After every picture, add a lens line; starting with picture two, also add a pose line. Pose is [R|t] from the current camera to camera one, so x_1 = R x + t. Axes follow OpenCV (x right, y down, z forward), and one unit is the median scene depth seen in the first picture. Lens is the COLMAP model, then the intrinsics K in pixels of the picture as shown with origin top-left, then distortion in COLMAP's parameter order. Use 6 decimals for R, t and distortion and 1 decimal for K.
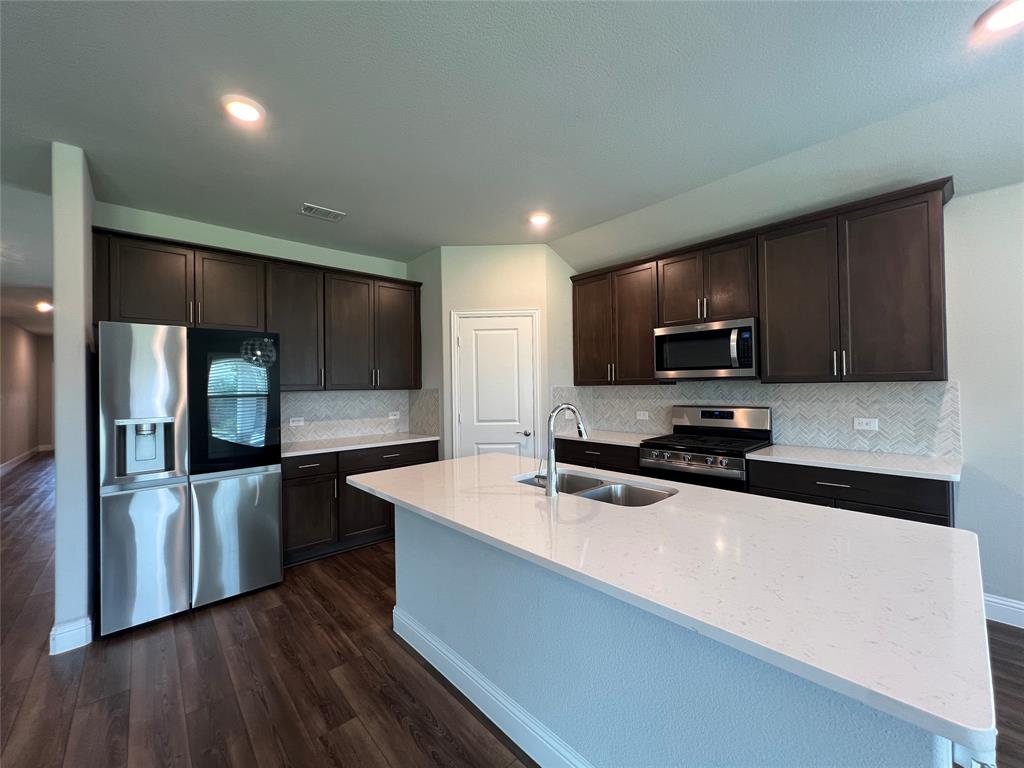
lens RADIAL K [[412.8, 0, 510.5], [0, 412.8, 379.4], [0, 0, 1]] dist [-0.002149, 0.000906]
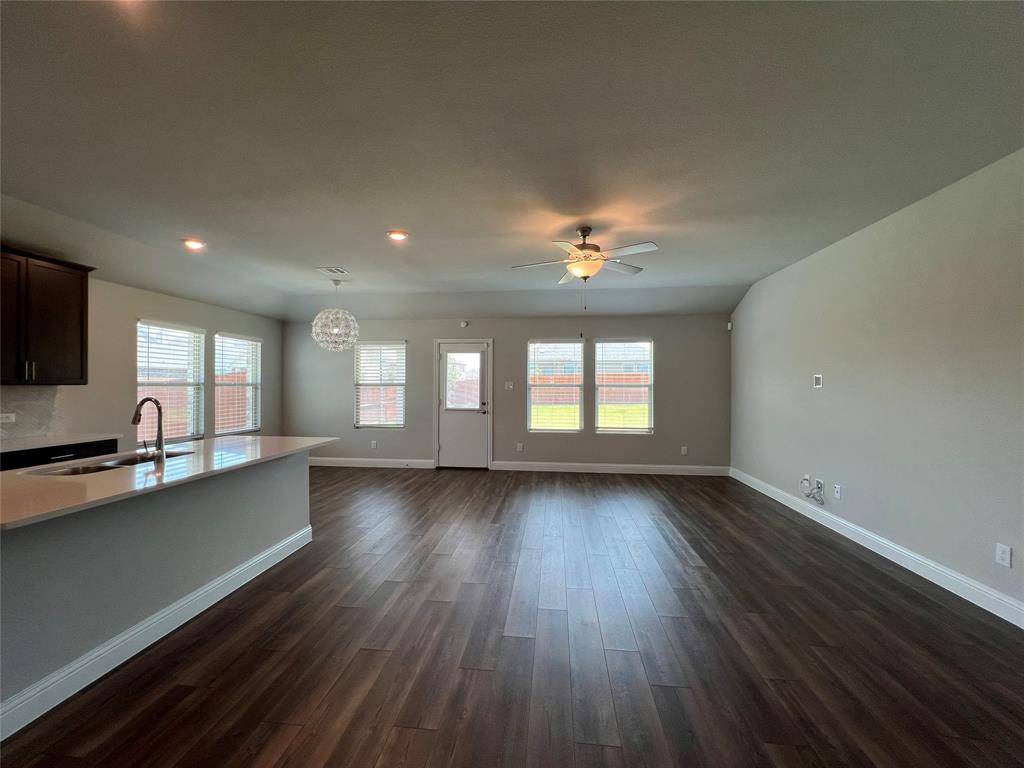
lens RADIAL K [[412.8, 0, 508.5], [0, 412.8, 383.2], [0, 0, 1]] dist [-0.002149, 0.000906]
pose [[-0.664404, 0.017723, 0.747163, -0.906717], [-0.003023, 0.999647, -0.026400, 0.023266], [-0.747367, -0.019799, -0.664116, 0.550720]]
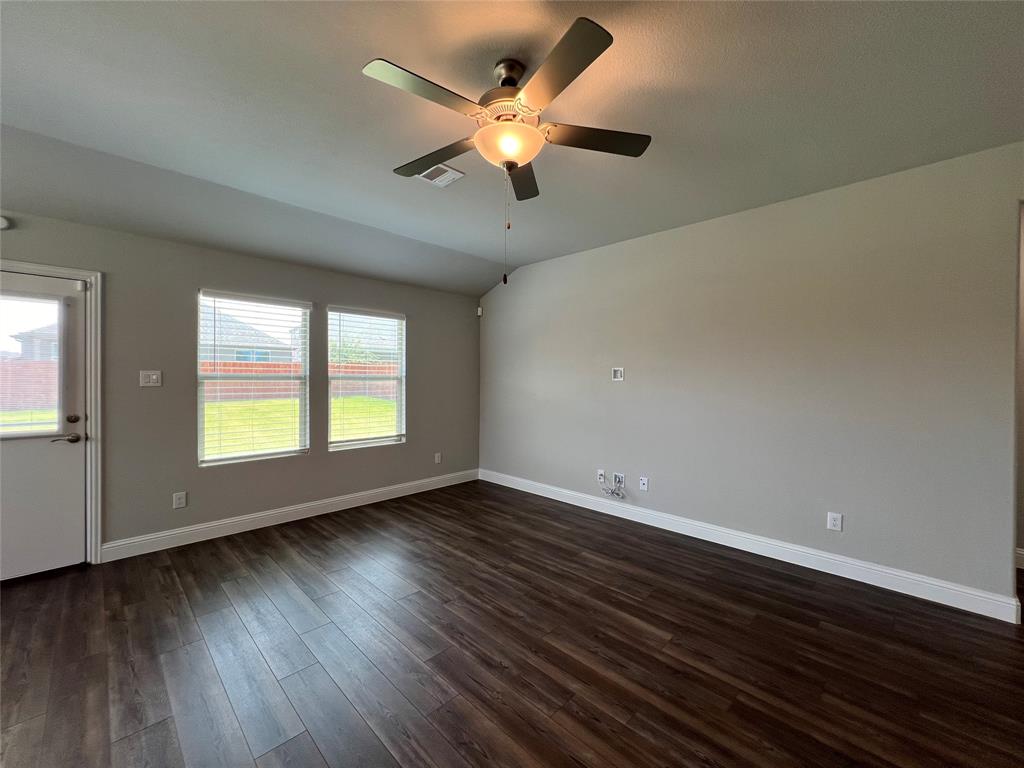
lens RADIAL K [[412.8, 0, 508.4], [0, 412.8, 382.3], [0, 0, 1]] dist [-0.002149, 0.000906]
pose [[-0.998346, 0.011454, -0.056334, -0.215105], [0.011736, 0.999920, -0.004676, 0.008061], [0.056276, -0.005330, -0.998401, 0.237850]]
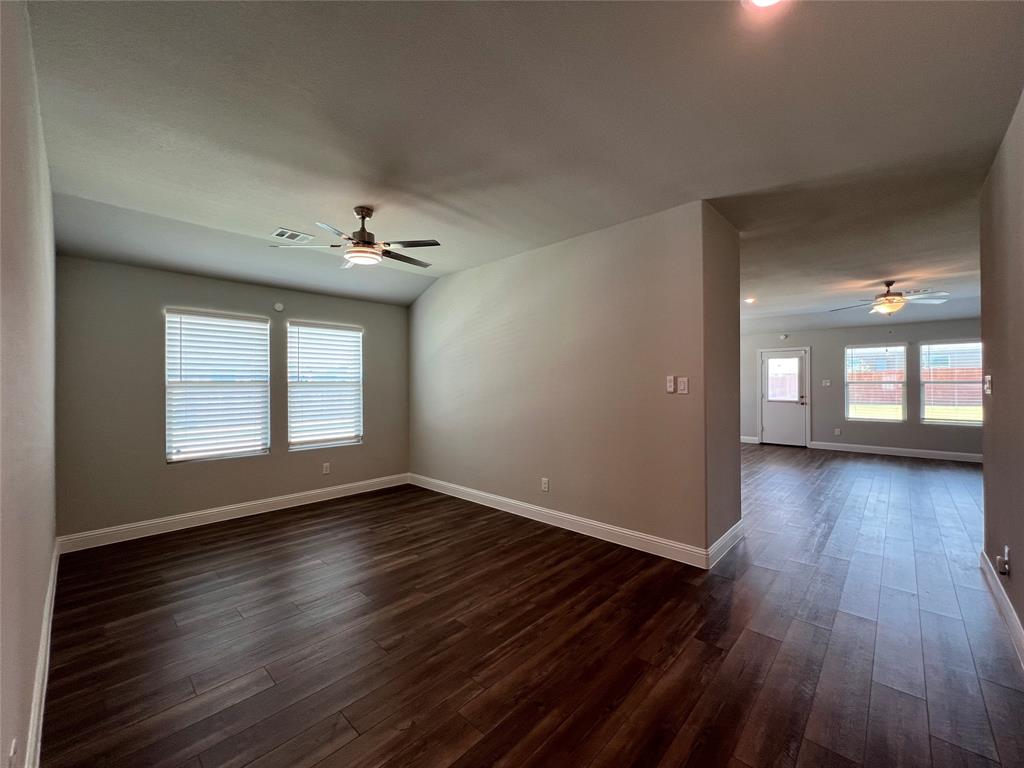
lens RADIAL K [[418.8, 0, 514.2], [0, 418.8, 381.8], [0, 0, 1]] dist [0.008159, -0.000557]
pose [[-0.098913, 0.019235, 0.994910, -1.776750], [-0.009130, 0.999754, -0.020236, 0.045396], [-0.995054, -0.011085, -0.098713, 1.365671]]
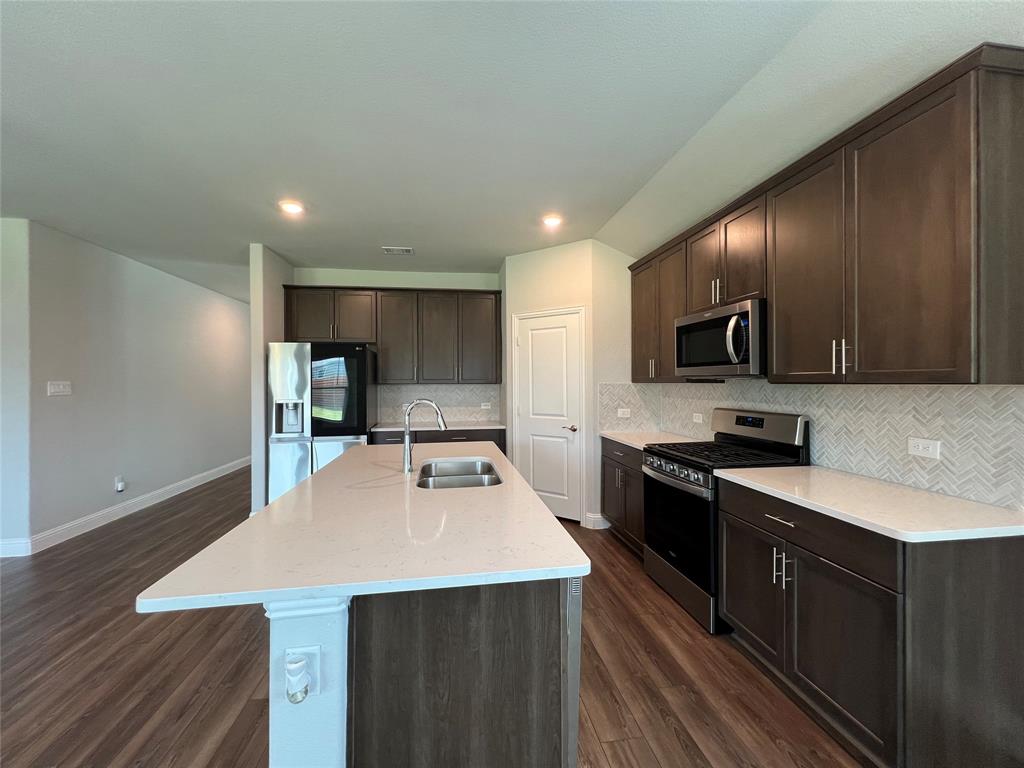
lens RADIAL K [[412.8, 0, 508.9], [0, 412.8, 379.6], [0, 0, 1]] dist [-0.002149, 0.000906]
pose [[0.834179, 0.008697, -0.551425, 0.539148], [0.001517, 0.999836, 0.018063, -0.010652], [0.551491, -0.015904, 0.834029, 0.073801]]
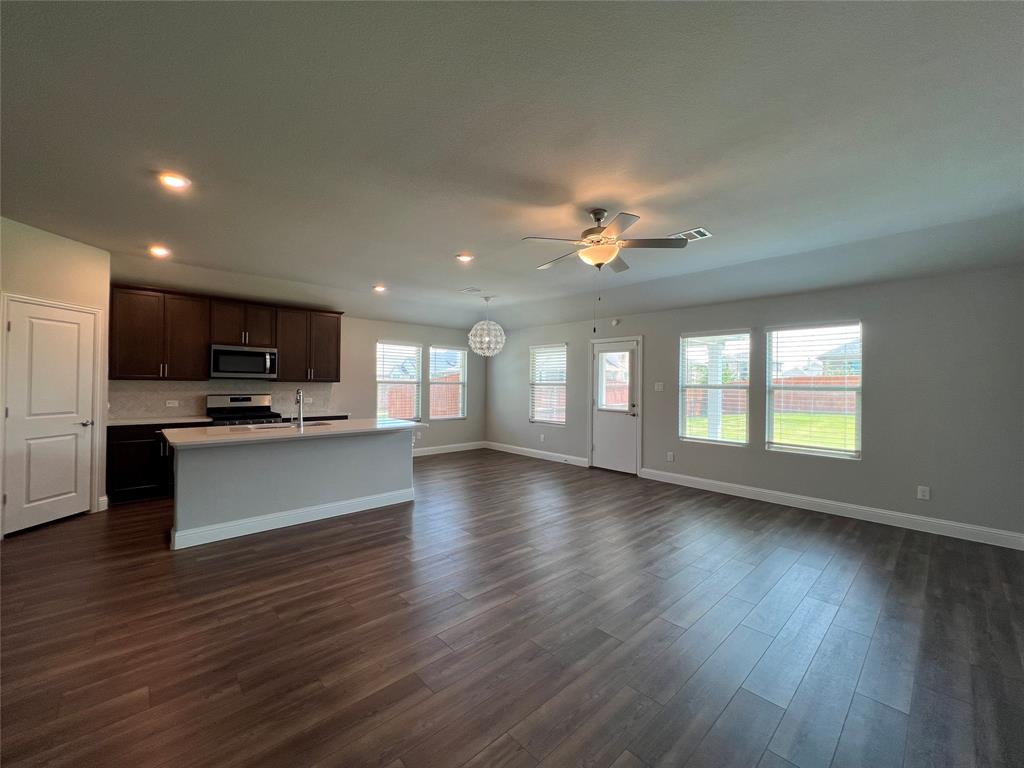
lens RADIAL K [[412.8, 0, 509.1], [0, 412.8, 383.9], [0, 0, 1]] dist [-0.002149, 0.000906]
pose [[-0.013837, 0.015529, 0.999784, -1.194445], [-0.027454, 0.999497, -0.015905, 0.017580], [-0.999527, -0.027668, -0.013404, -0.083177]]
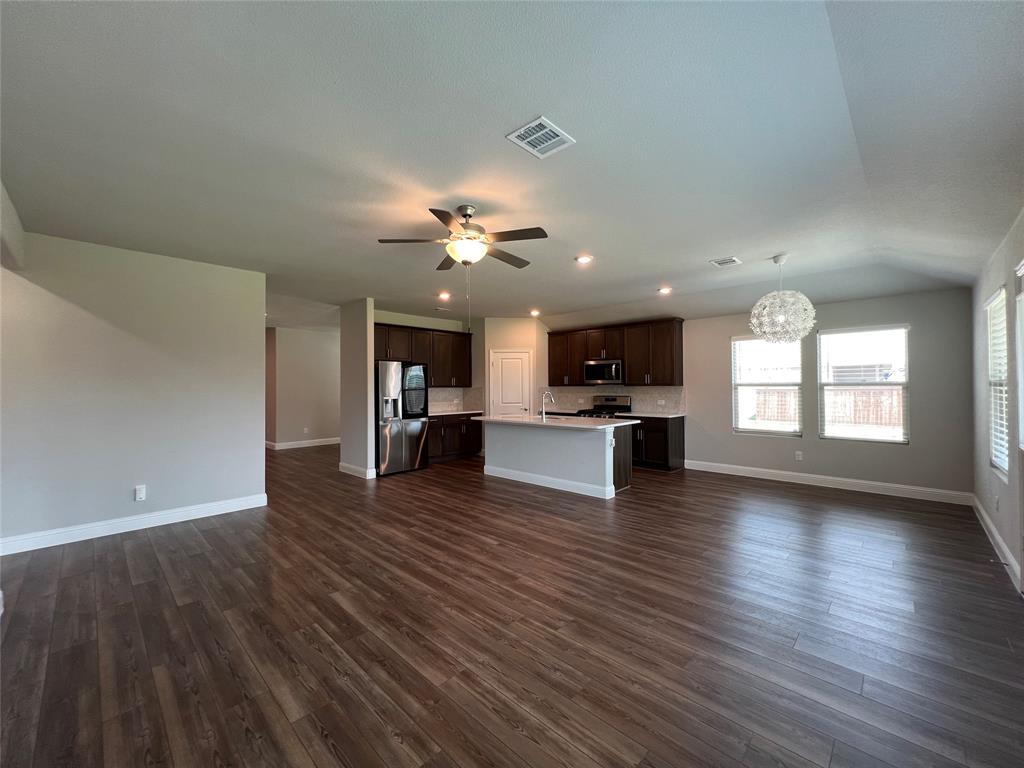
lens RADIAL K [[412.8, 0, 510.9], [0, 412.8, 382.8], [0, 0, 1]] dist [-0.002149, 0.000906]
pose [[0.997256, 0.010512, 0.073284, -0.216427], [-0.010978, 0.999922, 0.005955, -0.015758], [-0.073215, -0.006743, 0.997293, -1.219950]]
